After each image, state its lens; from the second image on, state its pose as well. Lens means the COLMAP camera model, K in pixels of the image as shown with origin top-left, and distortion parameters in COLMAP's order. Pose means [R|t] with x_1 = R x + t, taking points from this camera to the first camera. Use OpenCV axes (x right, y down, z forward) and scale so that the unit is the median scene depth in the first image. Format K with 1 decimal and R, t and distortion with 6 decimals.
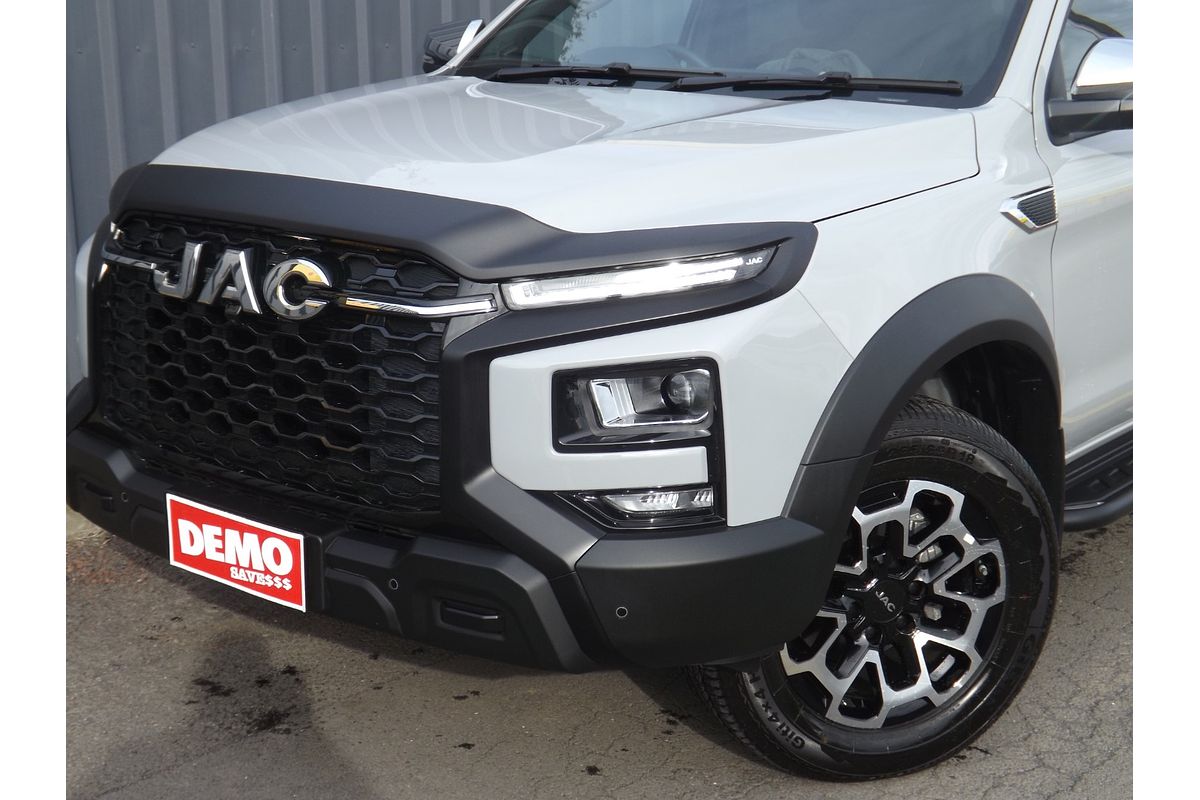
lens RADIAL K [[1744.7, 0, 600.0], [0, 1744.7, 400.0], [0, 0, 1]] dist [-0.092271, -0.001383]
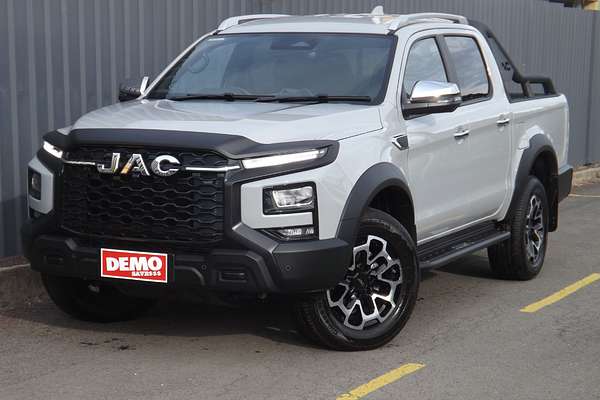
lens RADIAL K [[1447.9, 0, 300.0], [0, 1447.9, 200.0], [0, 0, 1]] dist [-0.040852, 0.030768]
pose [[0.969356, -0.023873, 0.244497, -0.507914], [0.057719, 0.989539, -0.132217, 0.298942], [-0.238783, 0.142278, 0.960593, -1.243337]]
